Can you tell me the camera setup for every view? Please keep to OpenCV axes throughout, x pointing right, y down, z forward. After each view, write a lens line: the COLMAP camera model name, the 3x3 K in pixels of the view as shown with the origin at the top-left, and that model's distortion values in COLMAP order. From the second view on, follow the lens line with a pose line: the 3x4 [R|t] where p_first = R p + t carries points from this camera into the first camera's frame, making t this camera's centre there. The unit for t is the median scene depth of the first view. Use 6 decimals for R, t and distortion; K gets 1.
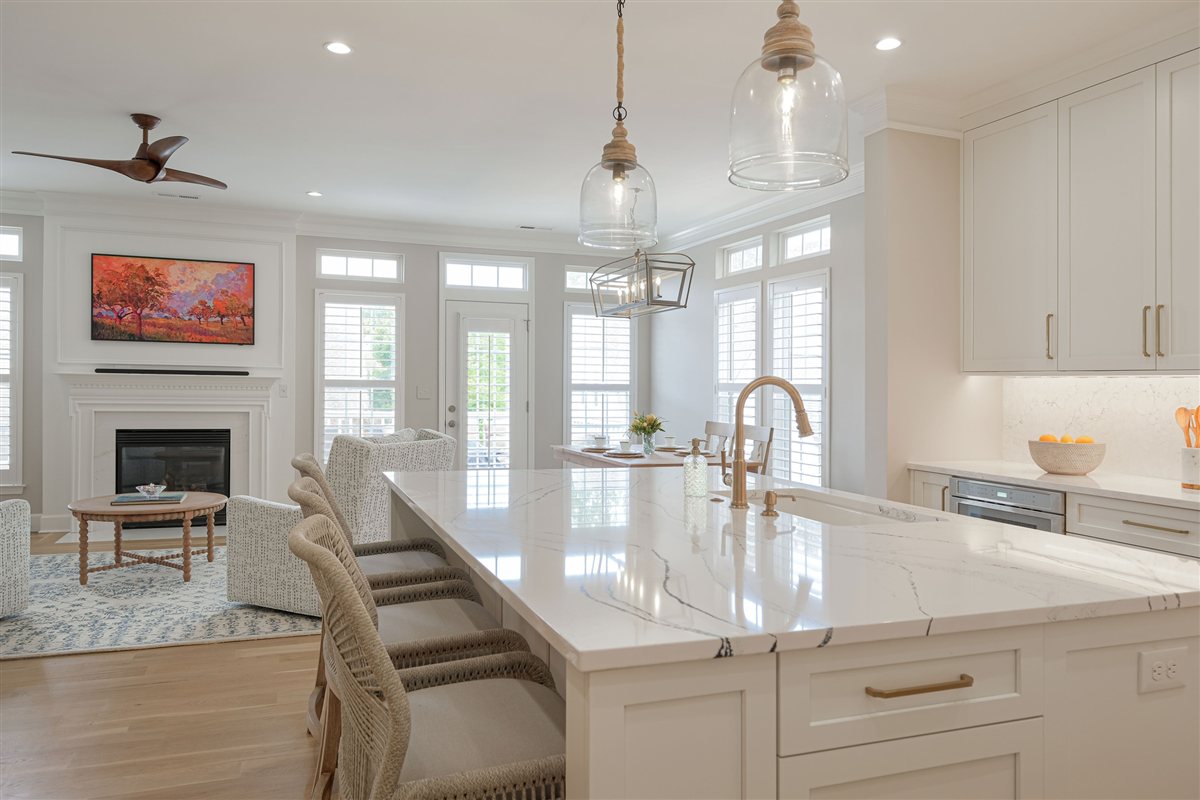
lens RADIAL K [[890.5, 0, 598.9], [0, 890.5, 401.0], [0, 0, 1]] dist [-0.002638, -0.002586]
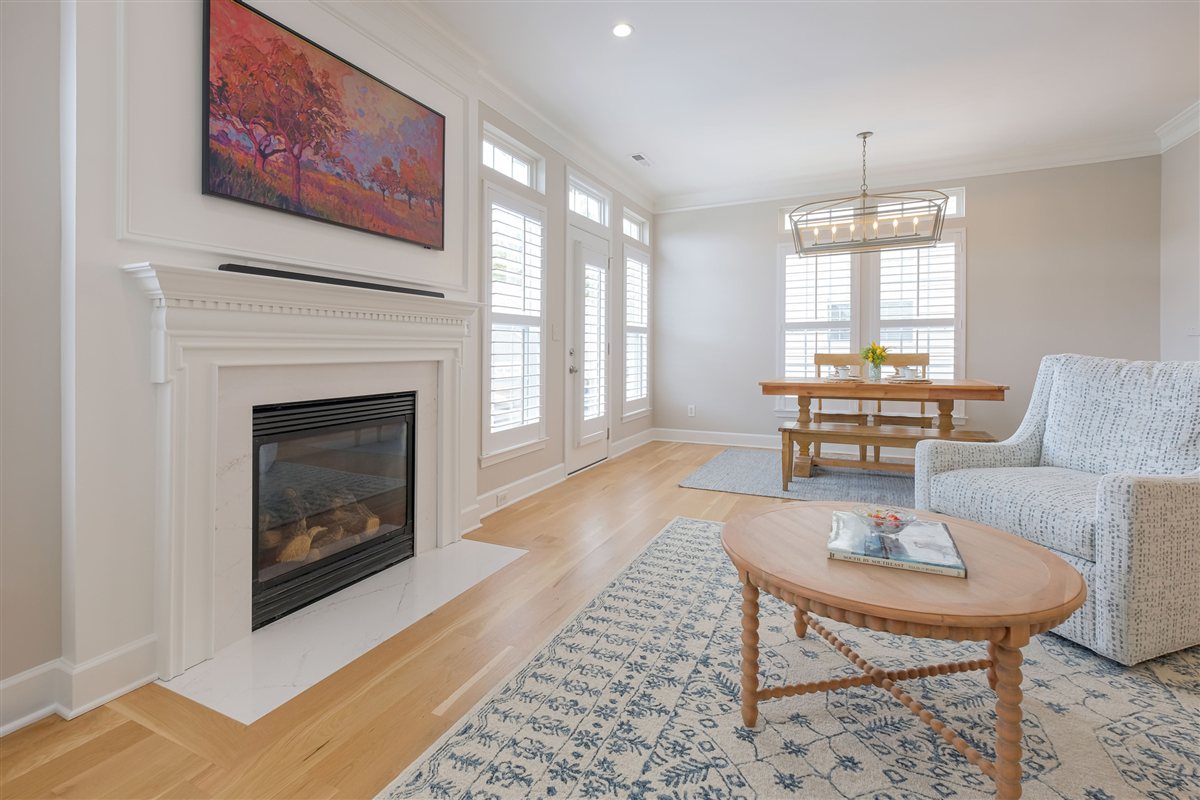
lens RADIAL K [[574.7, 0, 545.3], [0, 574.7, 352.5], [0, 0, 1]] dist [-0.003179, -0.000242]
pose [[0.735786, -0.017083, 0.676999, -0.621357], [0.020143, 0.999792, 0.003335, 0.007124], [-0.676915, 0.011183, 0.735976, 0.683042]]
